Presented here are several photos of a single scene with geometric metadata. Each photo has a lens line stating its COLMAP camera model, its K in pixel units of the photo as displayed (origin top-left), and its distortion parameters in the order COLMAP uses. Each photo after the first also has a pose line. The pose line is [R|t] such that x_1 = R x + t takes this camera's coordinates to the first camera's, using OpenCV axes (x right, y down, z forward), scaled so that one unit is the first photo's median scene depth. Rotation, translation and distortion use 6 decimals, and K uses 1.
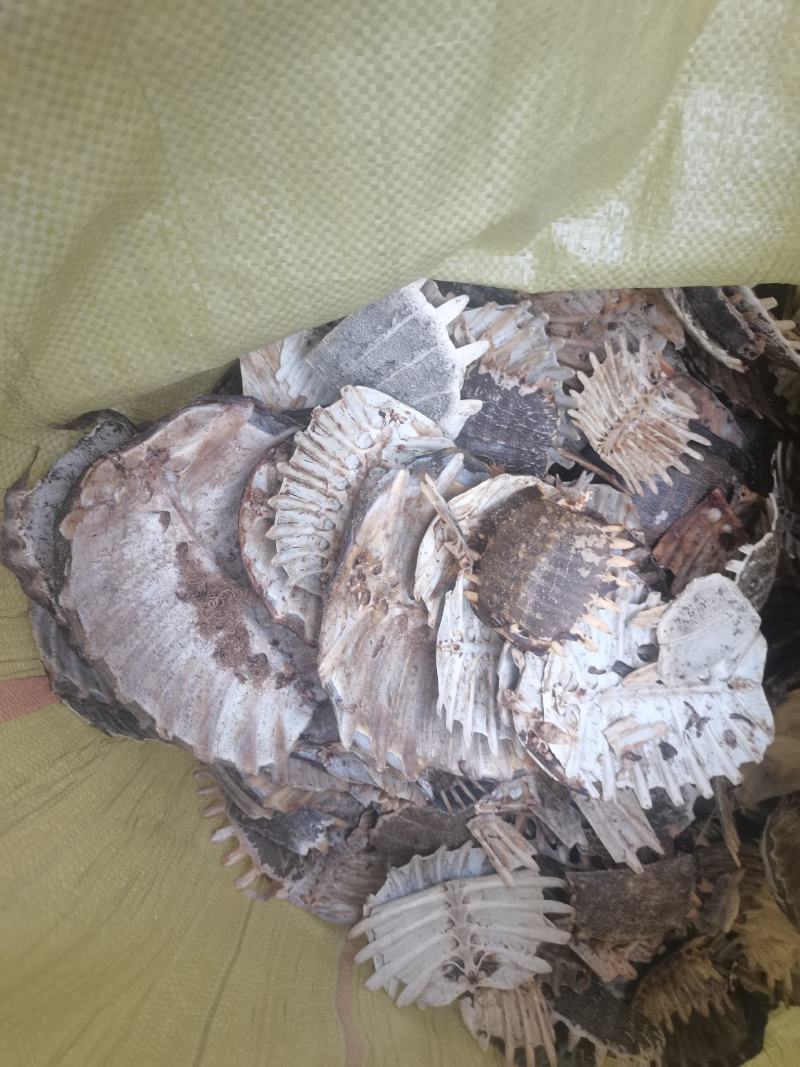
lens RADIAL K [[761.3, 0, 399.8], [0, 761.3, 533.6], [0, 0, 1]] dist [0.001429, 0.000370]
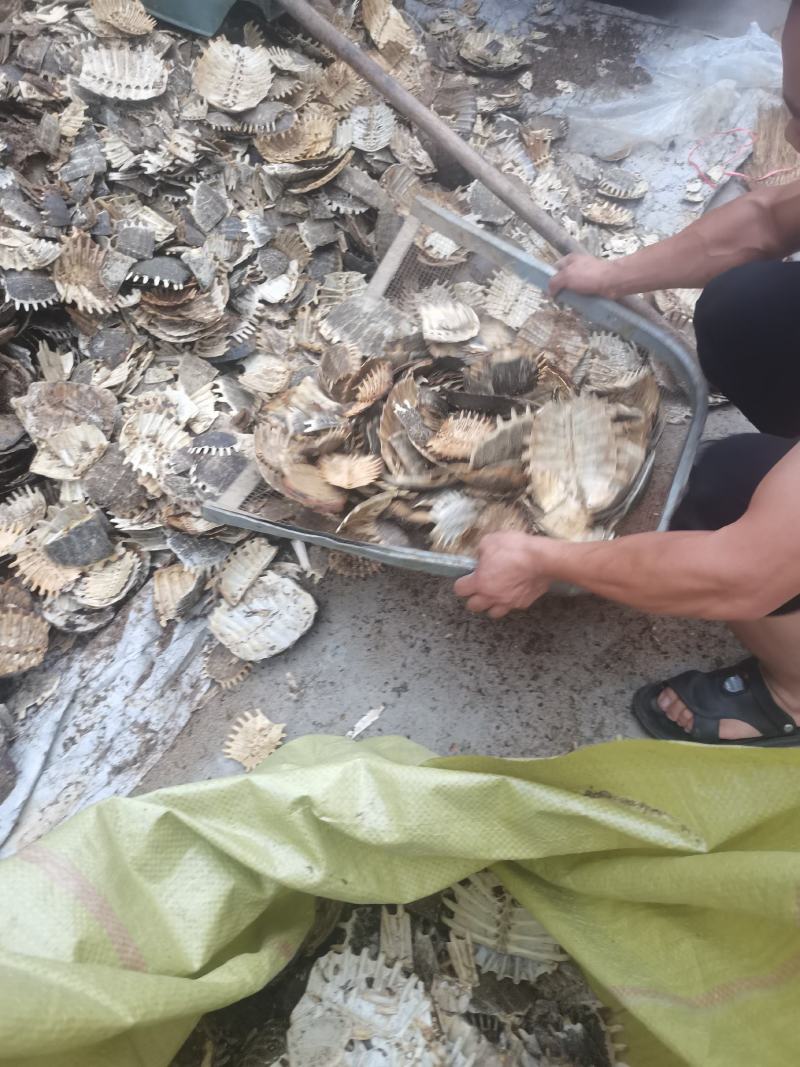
lens RADIAL K [[761.3, 0, 399.1], [0, 761.3, 533.5], [0, 0, 1]] dist [0.001429, 0.000370]
pose [[-0.880202, -0.408745, 0.241188, 0.288400], [0.462426, -0.624266, 0.629646, -0.142067], [-0.106799, 0.665748, 0.738494, -0.981492]]
